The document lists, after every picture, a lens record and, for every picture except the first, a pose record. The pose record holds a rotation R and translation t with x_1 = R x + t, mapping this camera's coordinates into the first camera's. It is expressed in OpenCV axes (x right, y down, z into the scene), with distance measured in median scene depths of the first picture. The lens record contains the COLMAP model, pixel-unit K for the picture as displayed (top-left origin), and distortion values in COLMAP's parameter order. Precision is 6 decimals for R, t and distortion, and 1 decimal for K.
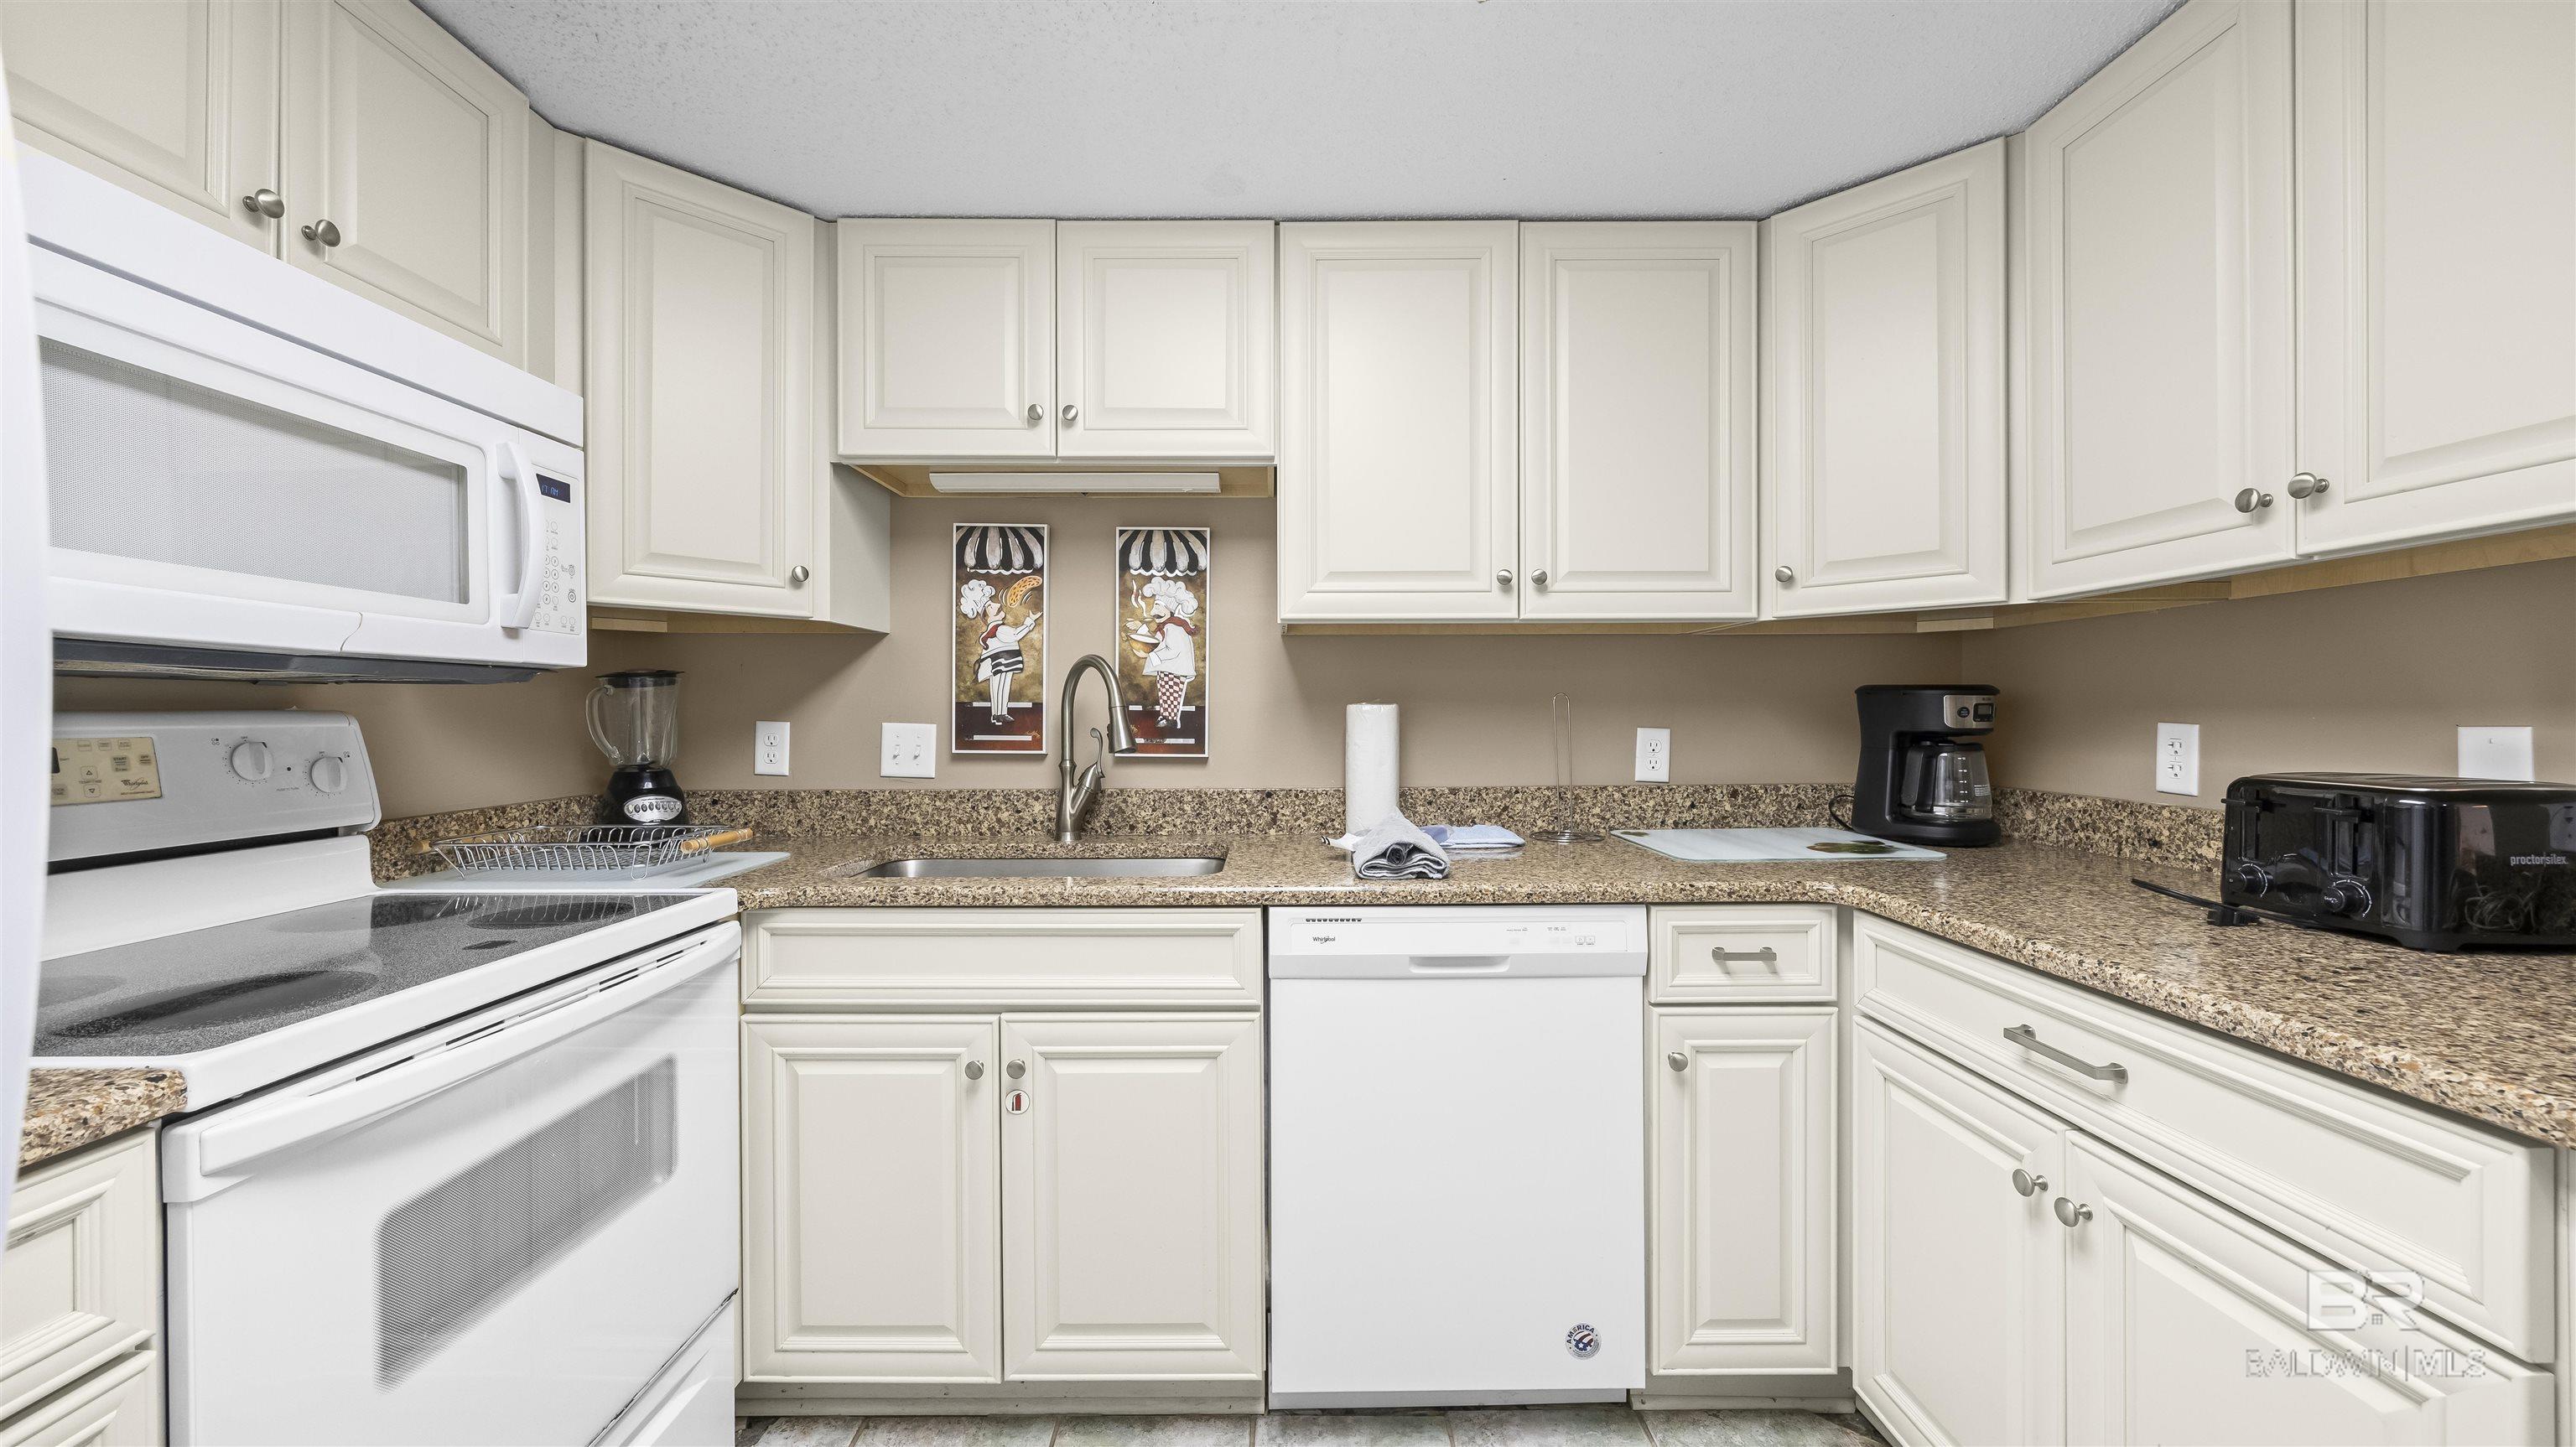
lens RADIAL K [[980.4, 0, 1271.0], [0, 980.4, 720.6], [0, 0, 1]] dist [-0.002576, 0.000025]
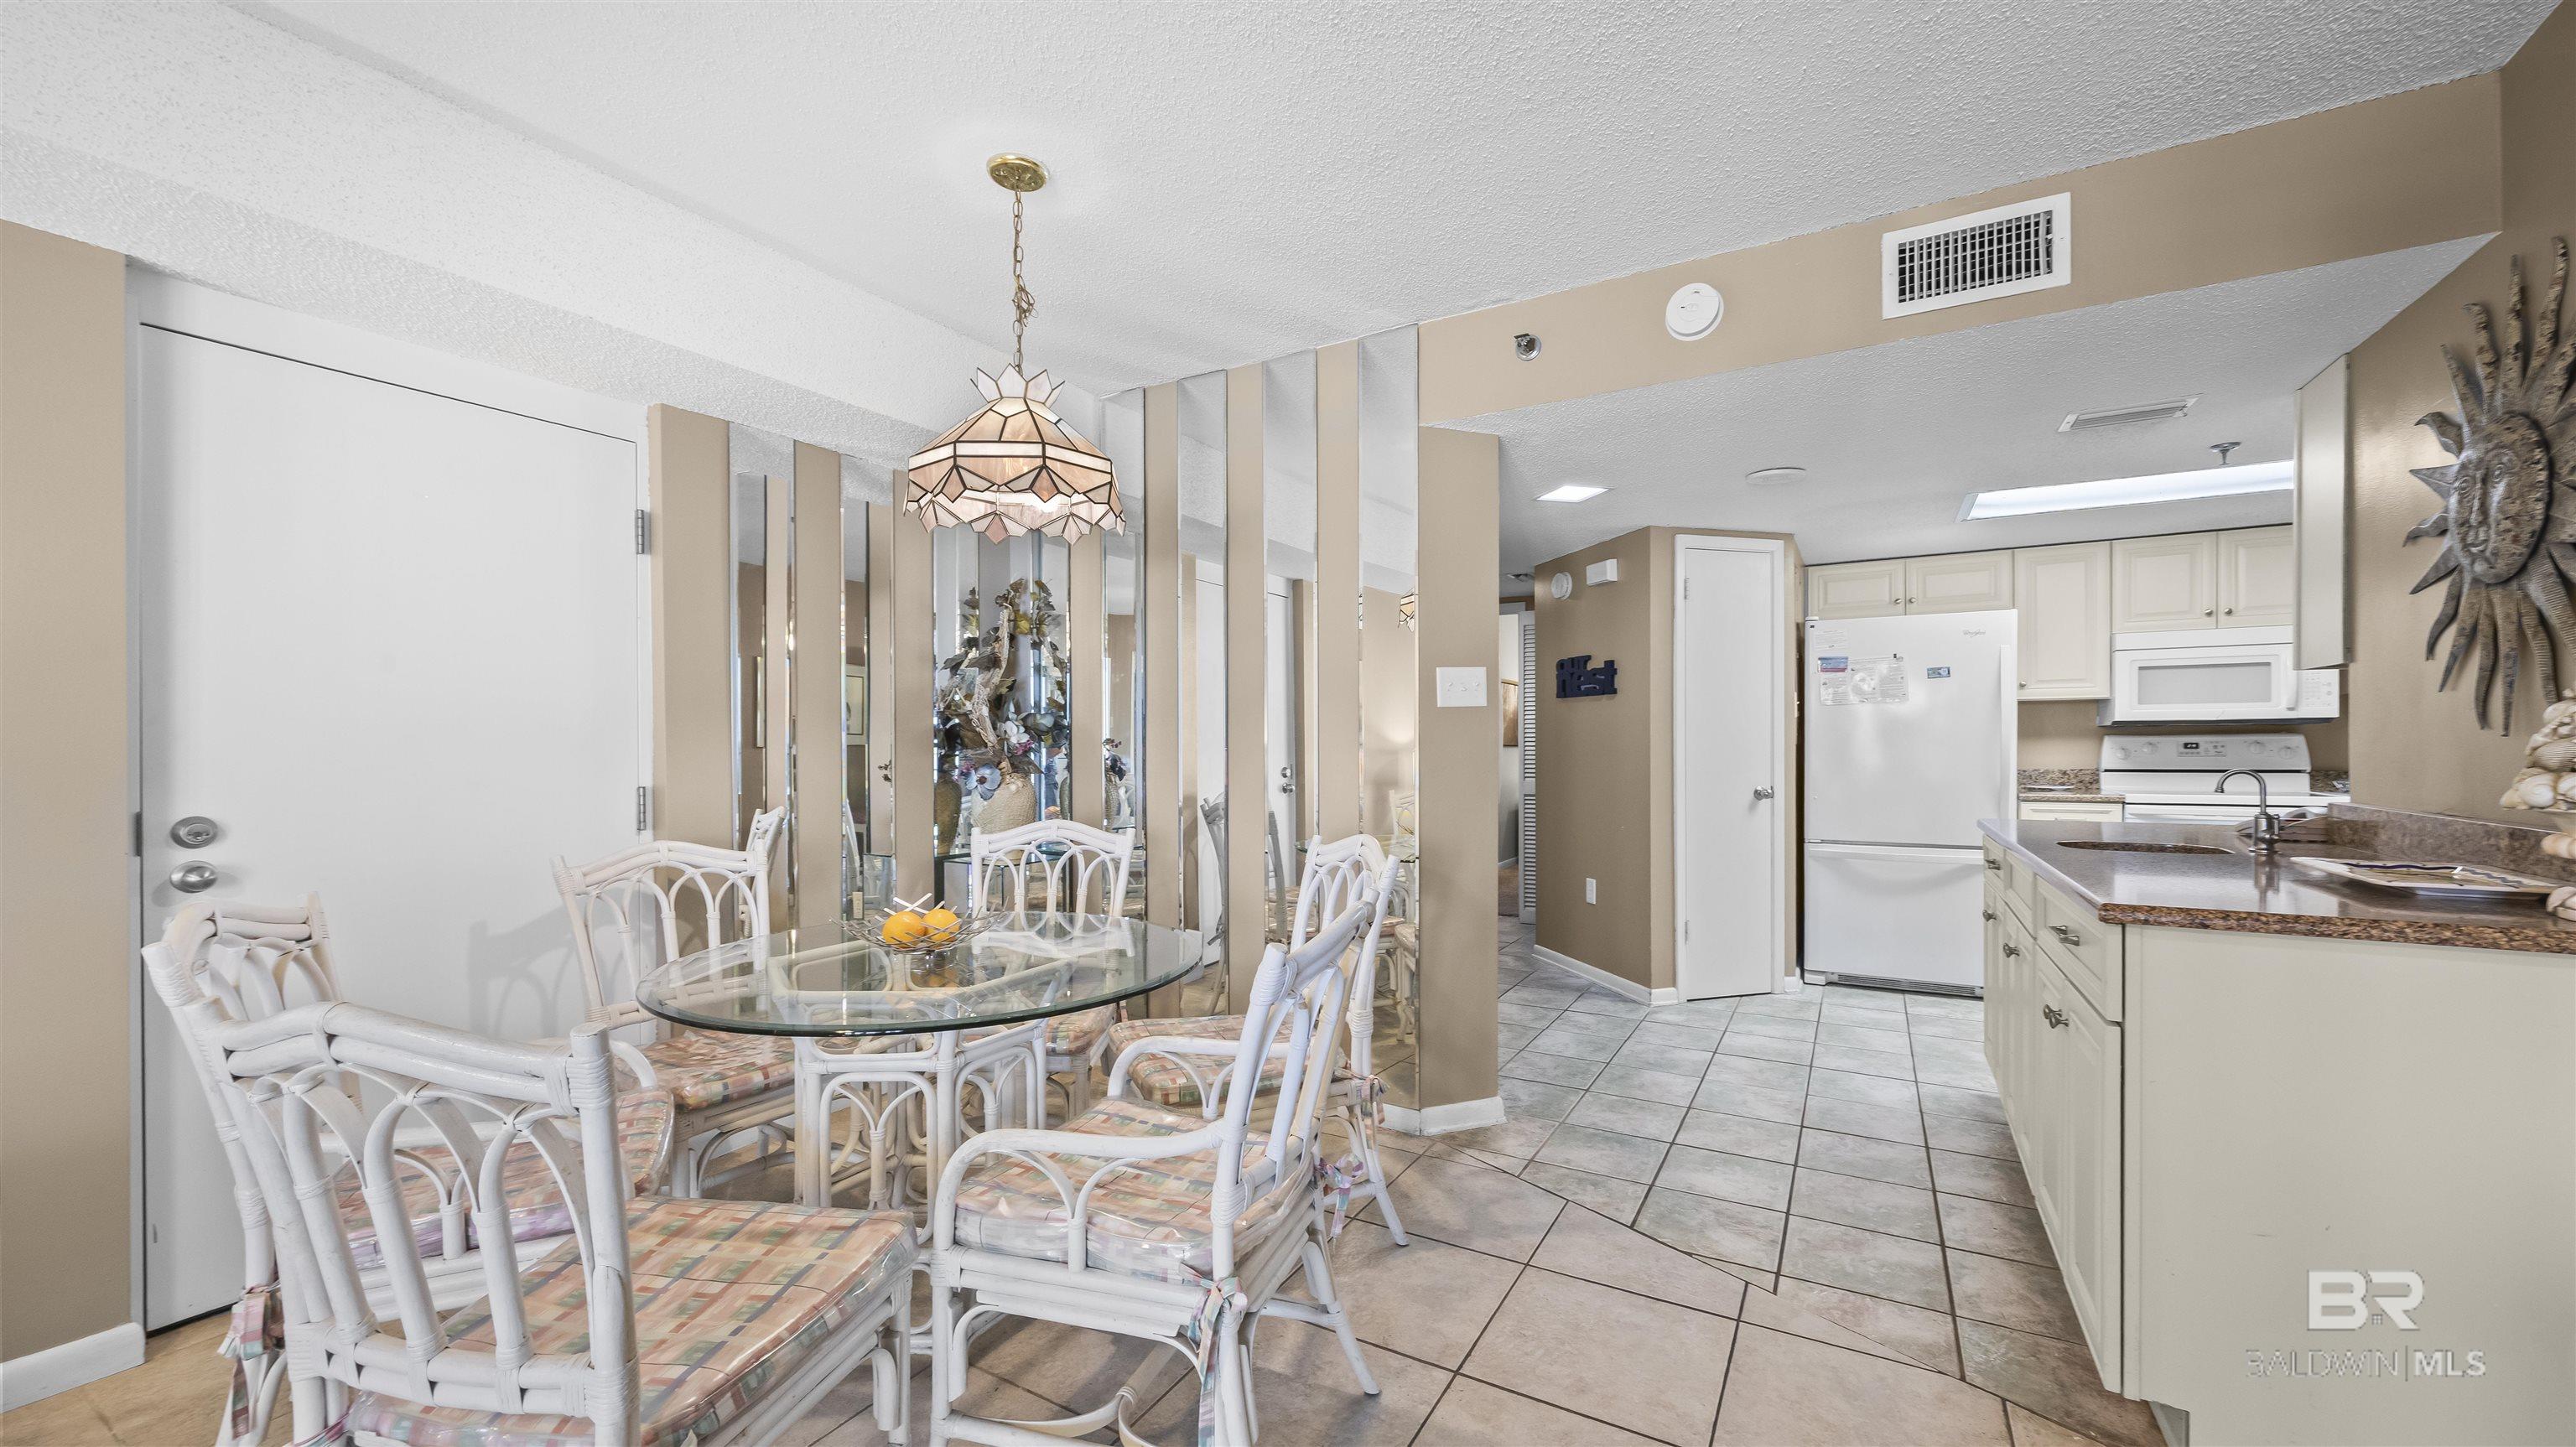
lens RADIAL K [[990.0, 0, 1292.2], [0, 990.0, 743.5], [0, 0, 1]] dist [0.000766, 0.000175]
pose [[-0.495075, 0.005132, -0.868835, 2.328018], [0.001139, 0.999986, 0.005257, 0.002148], [0.868850, 0.001613, -0.495073, -0.152625]]
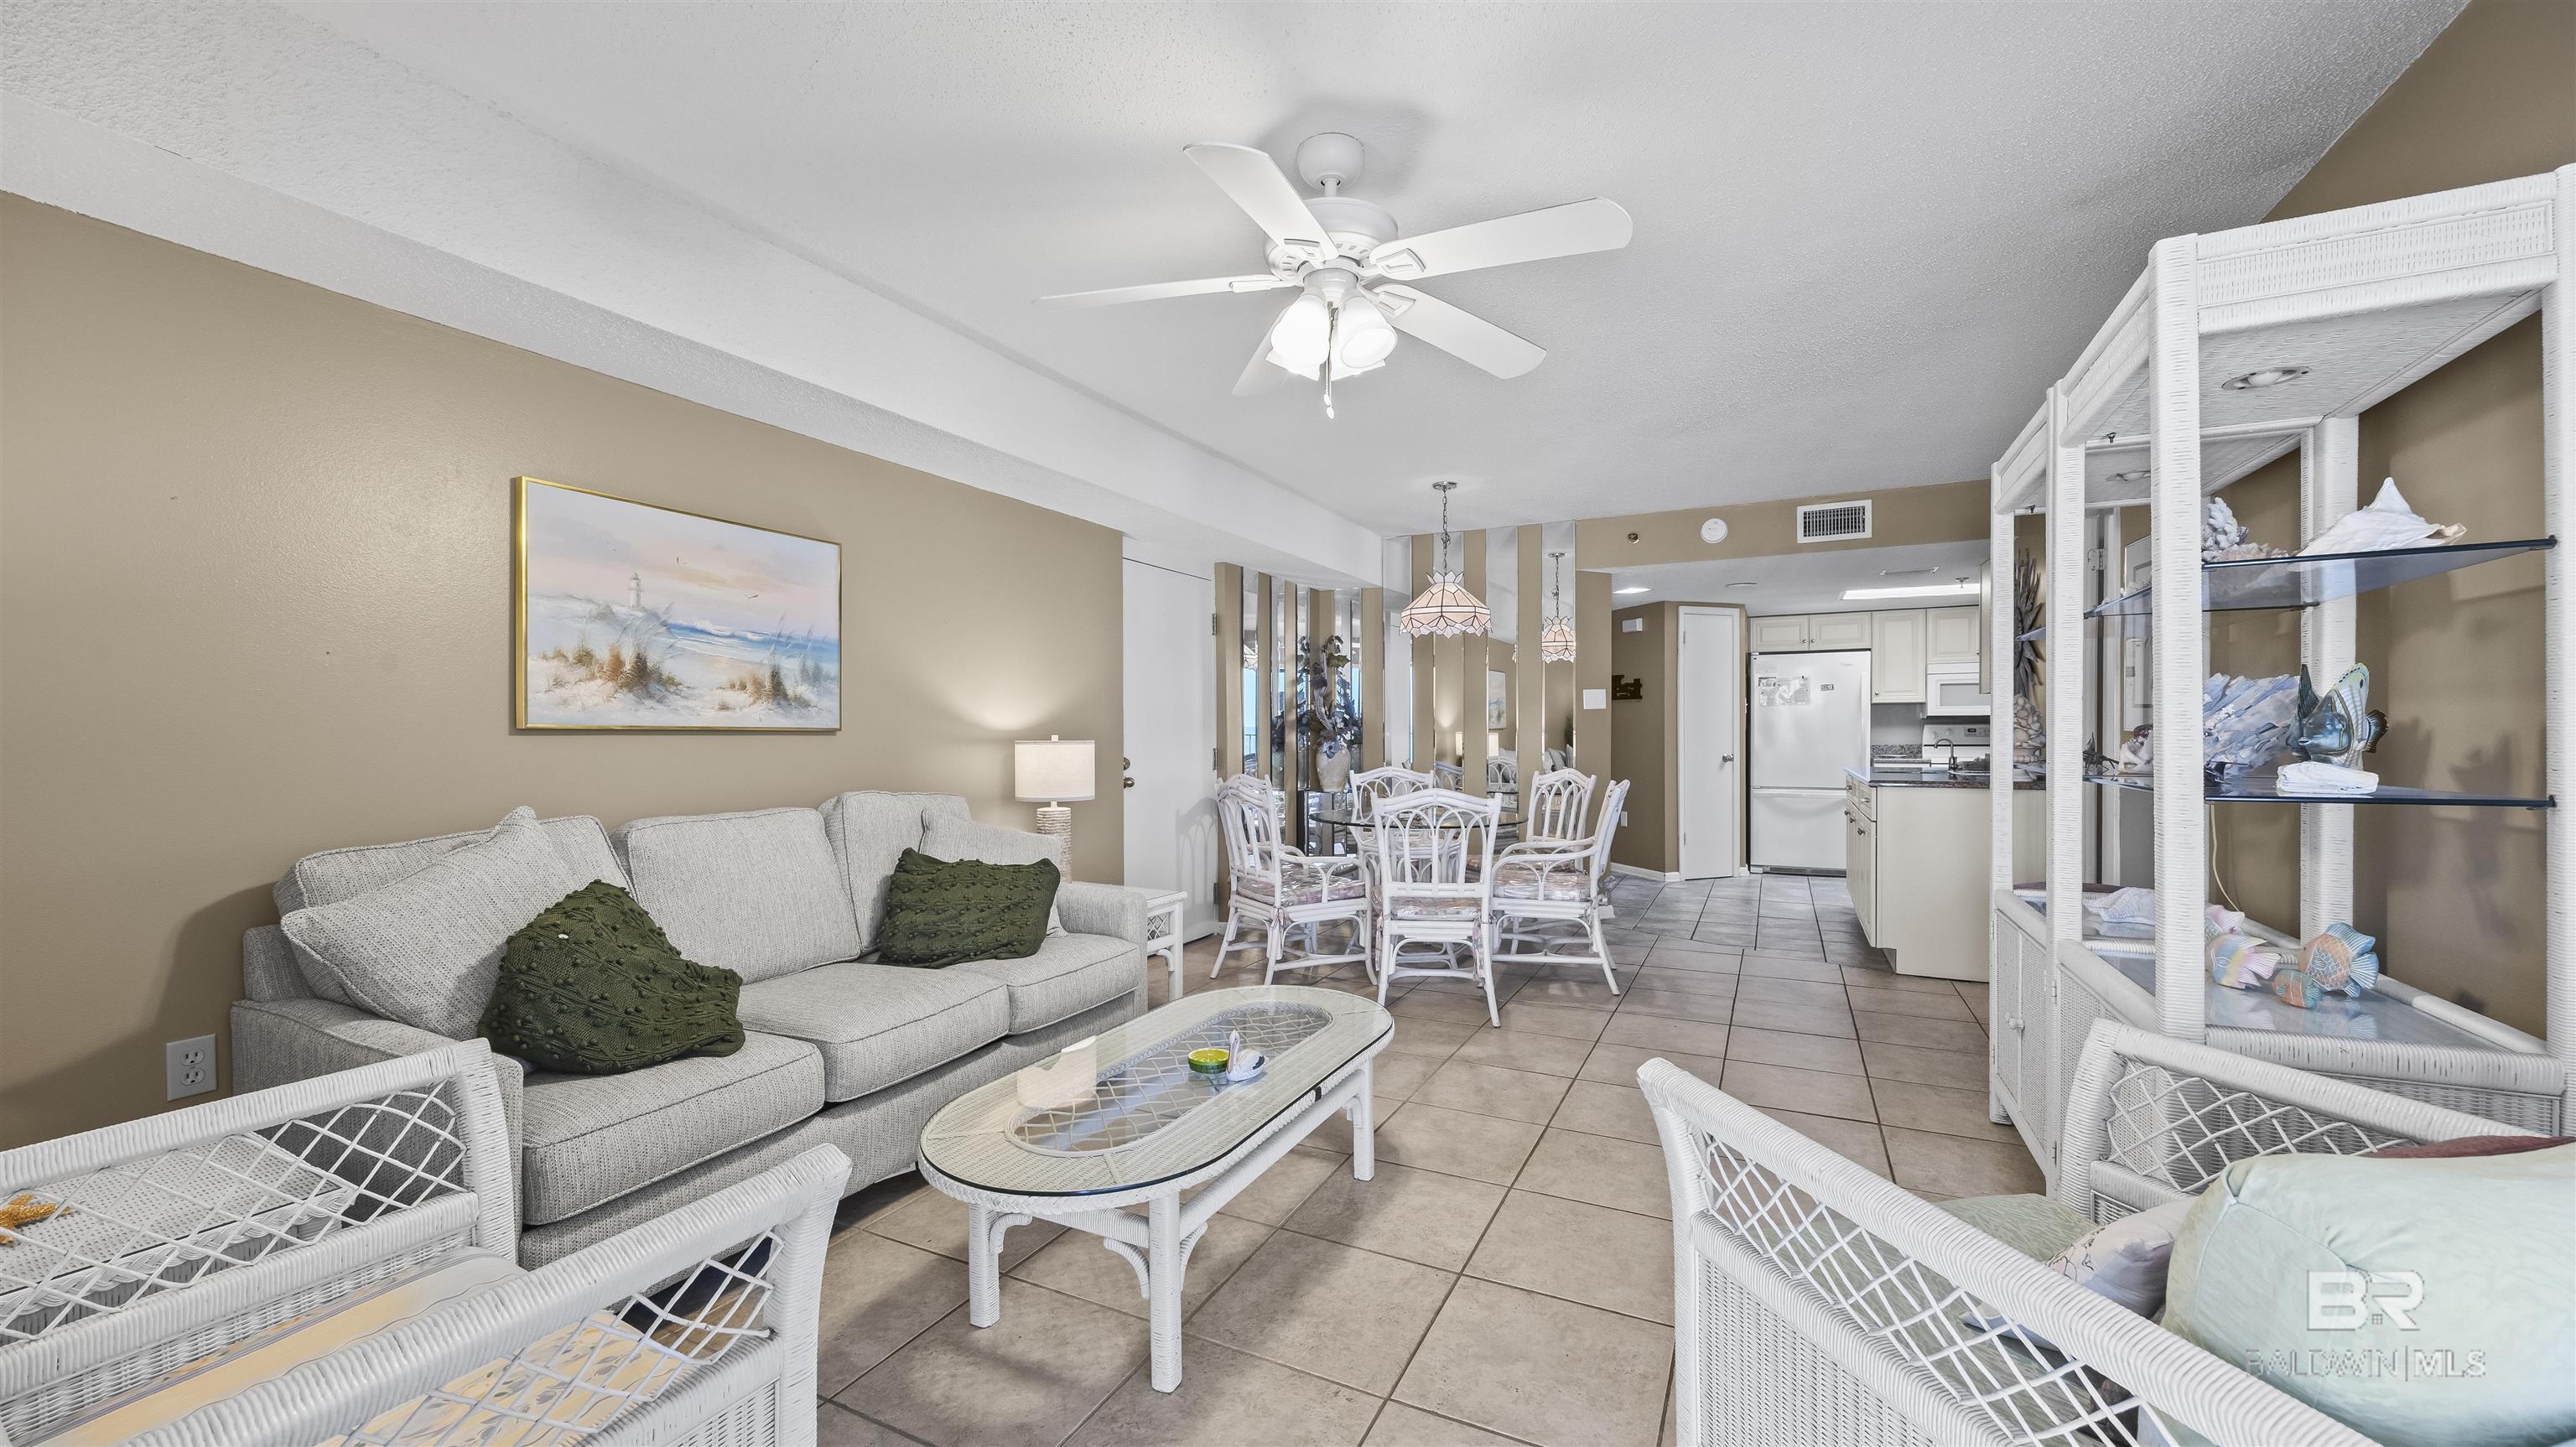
lens RADIAL K [[985.2, 0, 1292.6], [0, 985.2, 740.8], [0, 0, 1]] dist [-0.000725, -0.000028]
pose [[-0.437180, 0.011284, -0.899303, 3.867217], [0.001280, 0.999928, 0.011924, 0.012814], [0.899373, 0.004062, -0.437163, -0.184290]]
